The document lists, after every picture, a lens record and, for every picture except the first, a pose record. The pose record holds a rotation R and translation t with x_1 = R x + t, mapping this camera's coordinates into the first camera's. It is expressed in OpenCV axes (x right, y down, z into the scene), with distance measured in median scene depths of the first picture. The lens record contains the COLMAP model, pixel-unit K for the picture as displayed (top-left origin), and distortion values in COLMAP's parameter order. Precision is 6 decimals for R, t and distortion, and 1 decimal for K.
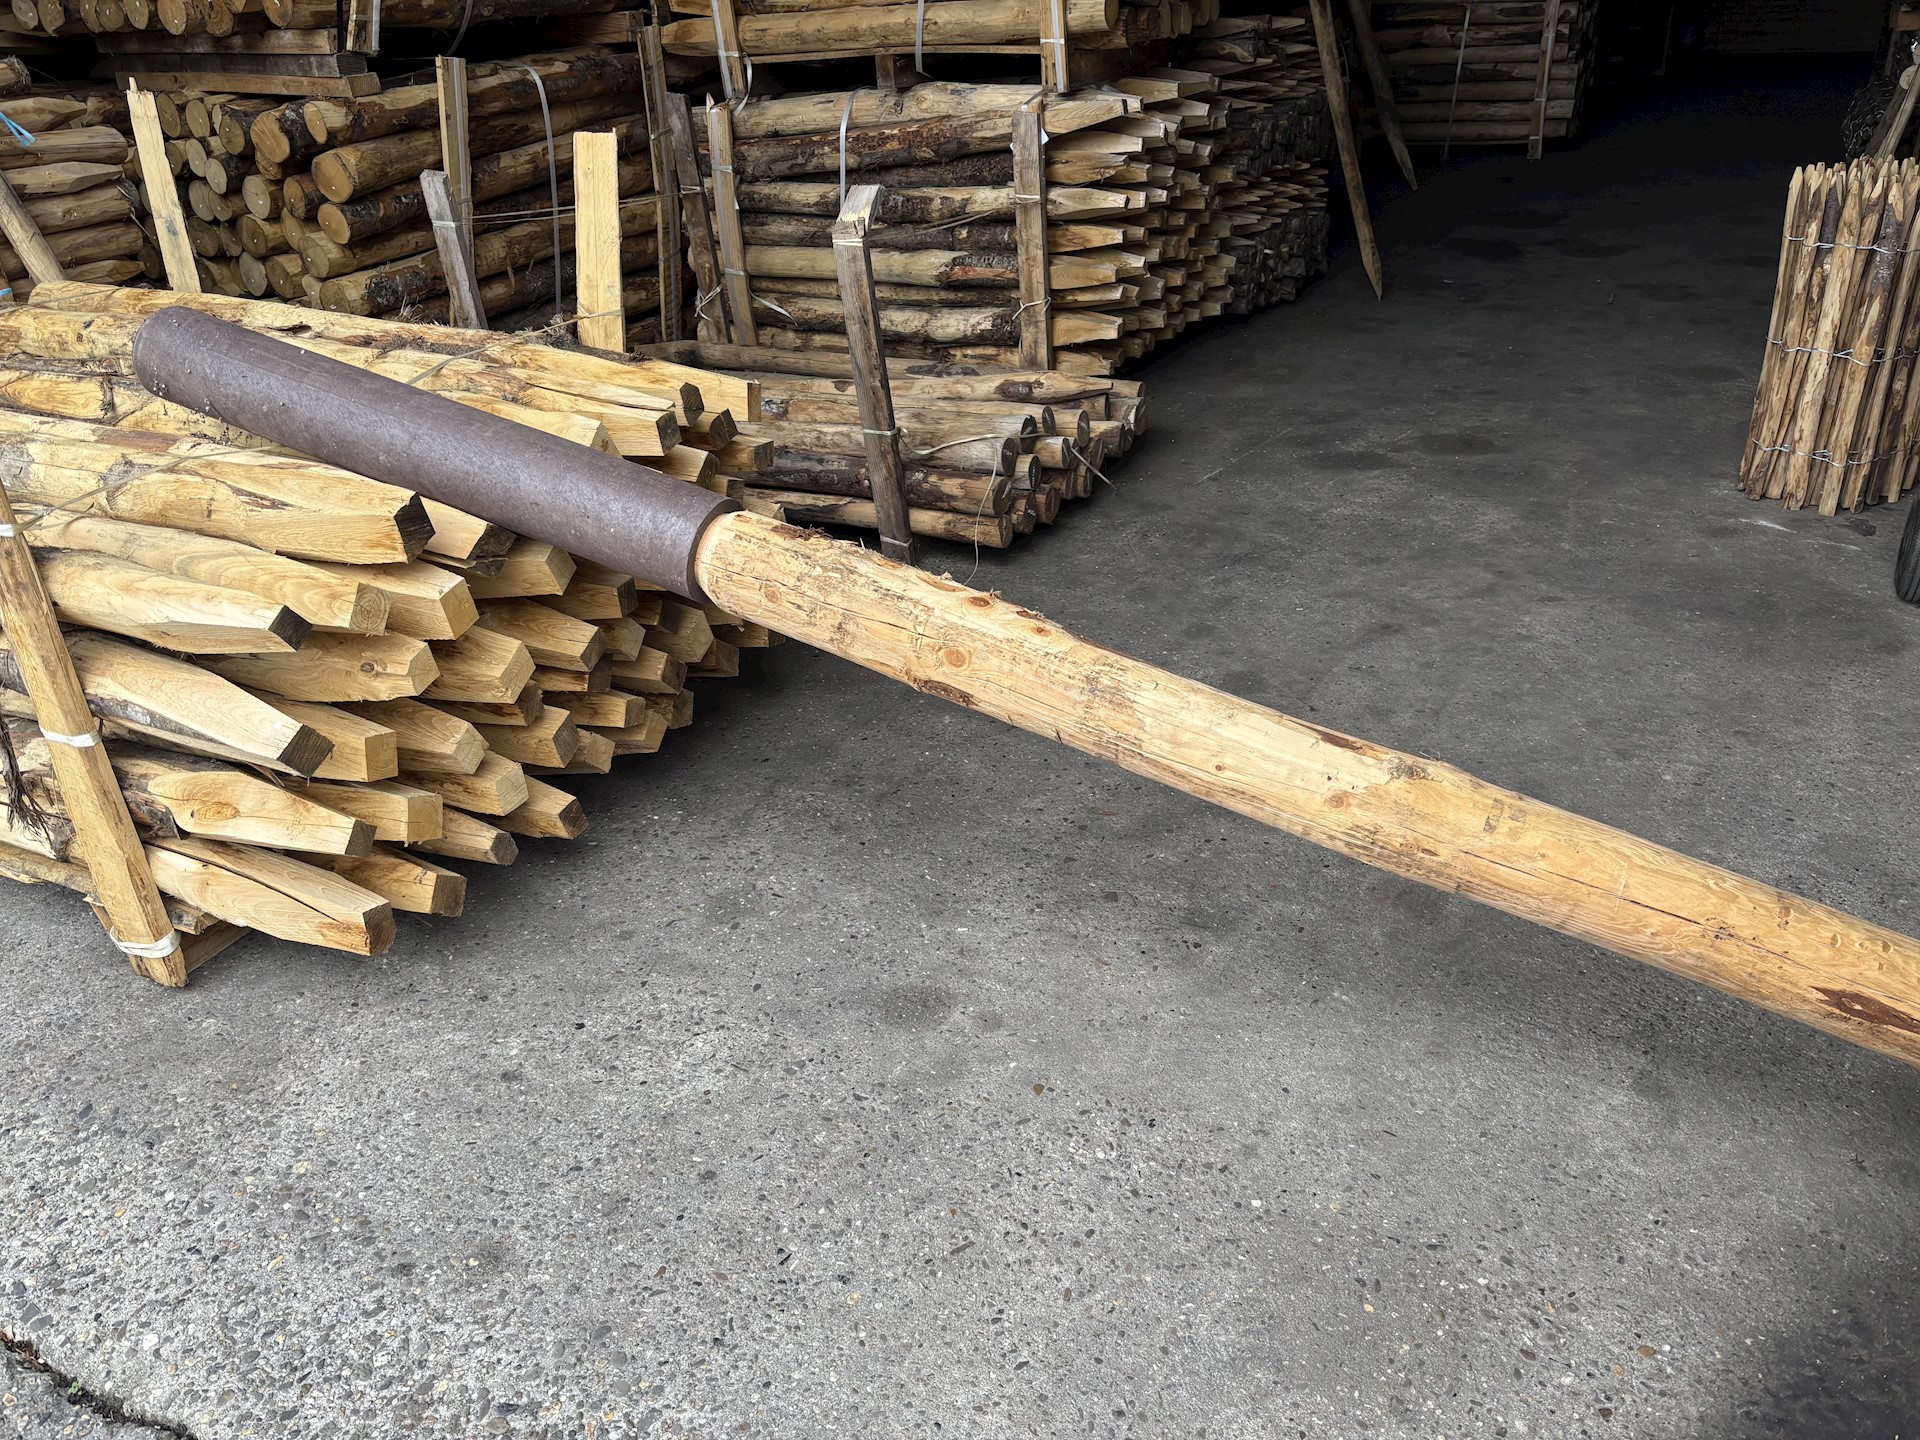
lens RADIAL K [[1449.3, 0, 960.4], [0, 1449.3, 716.2], [0, 0, 1]] dist [0.036503, -0.055129]
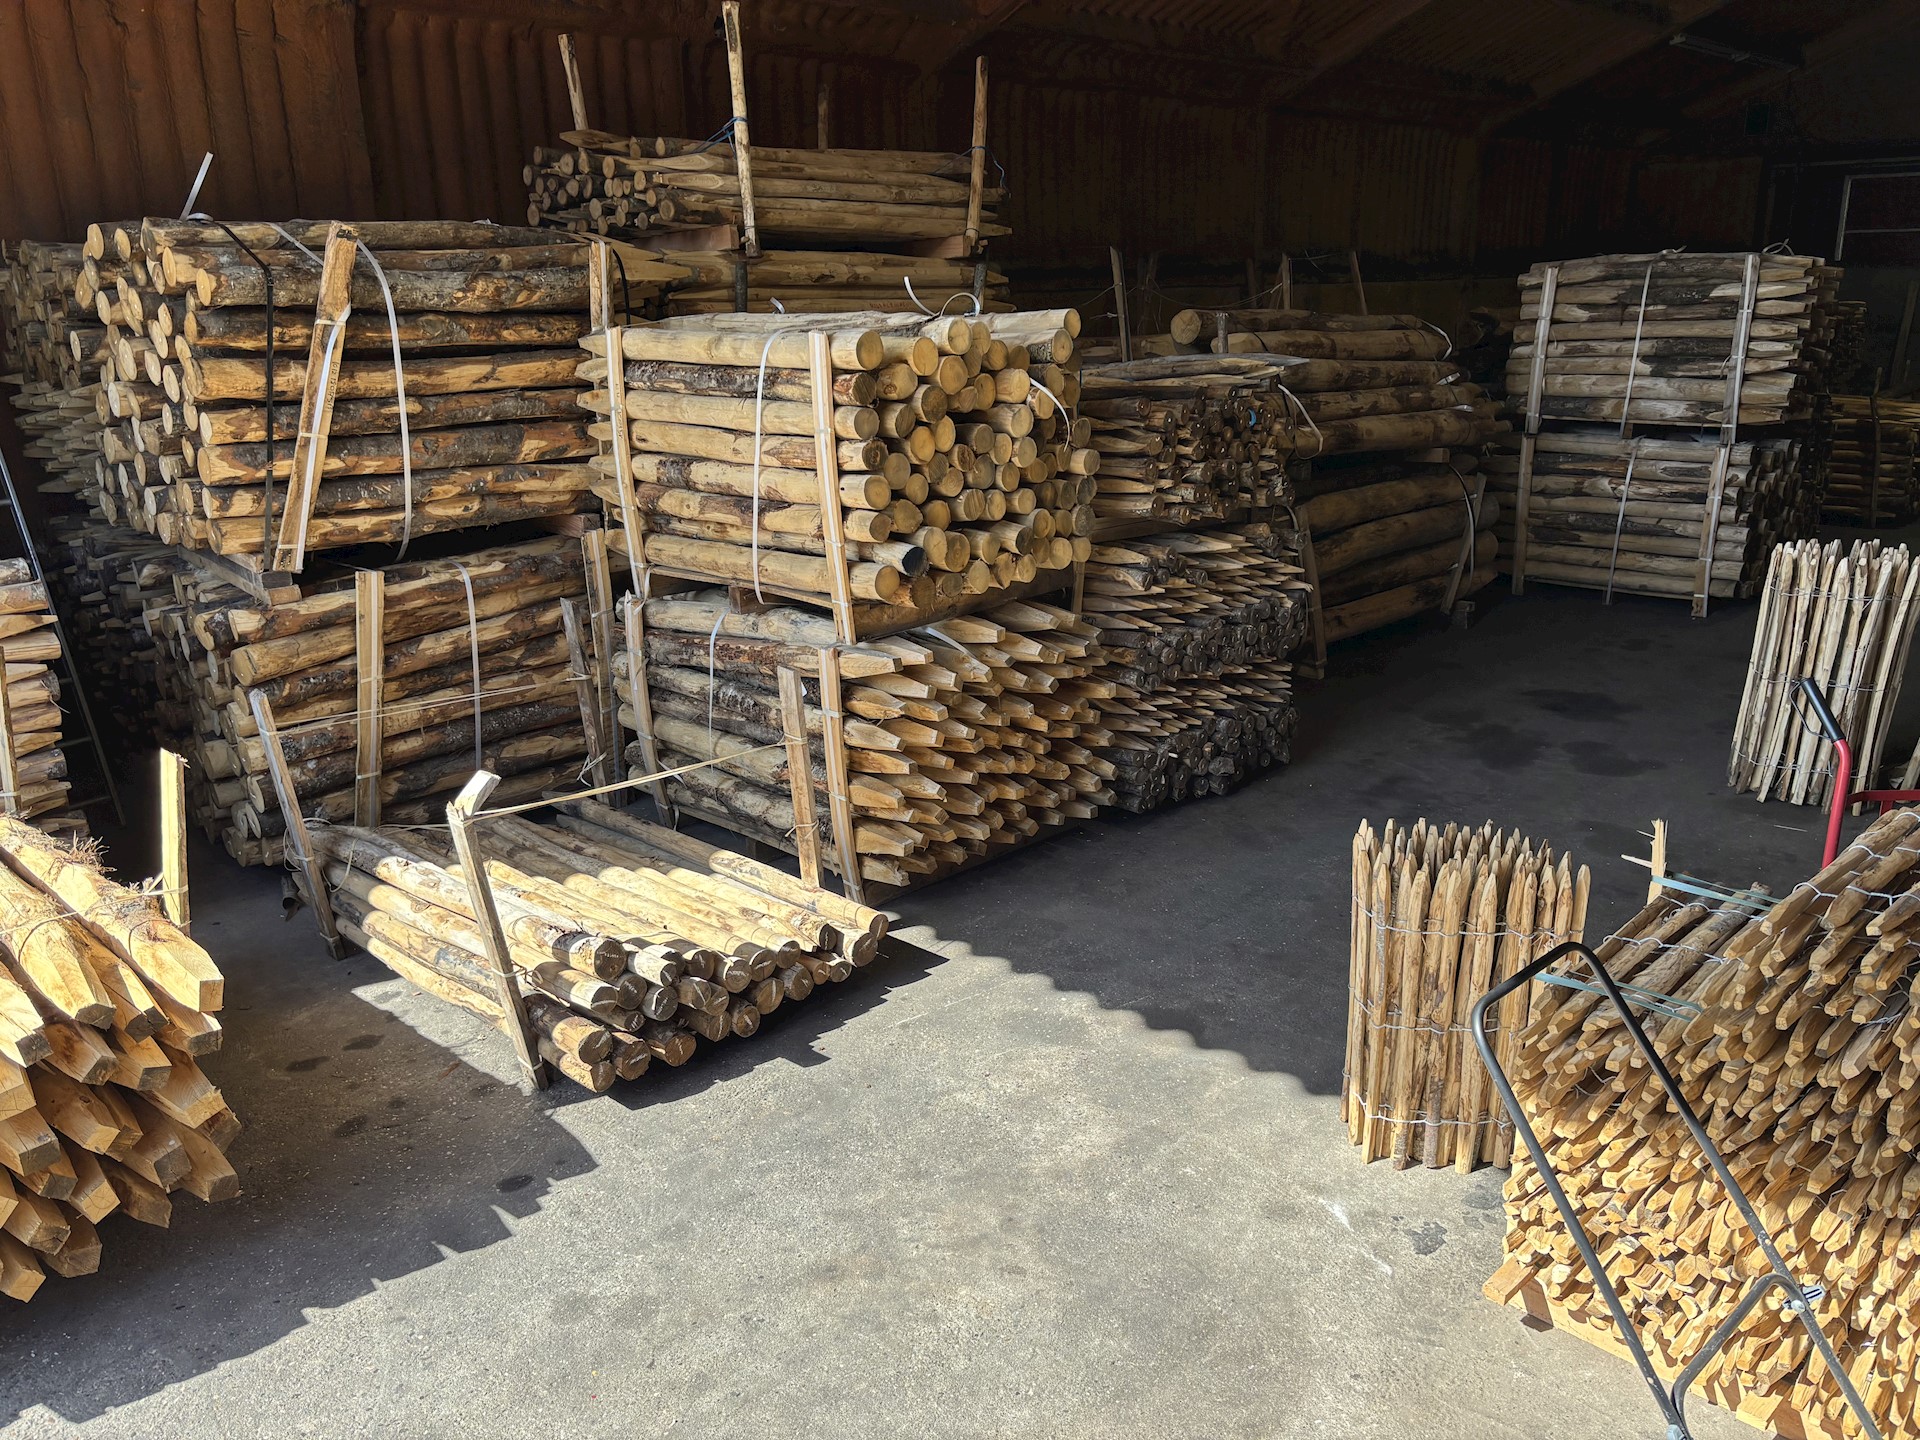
lens RADIAL K [[1449.3, 0, 963.3], [0, 1449.3, 718.5], [0, 0, 1]] dist [0.036503, -0.055129]
pose [[0.957112, 0.112541, -0.266967, 0.398188], [-0.158116, 0.975046, -0.155832, -0.191022], [0.242768, 0.191361, 0.951023, -0.009499]]
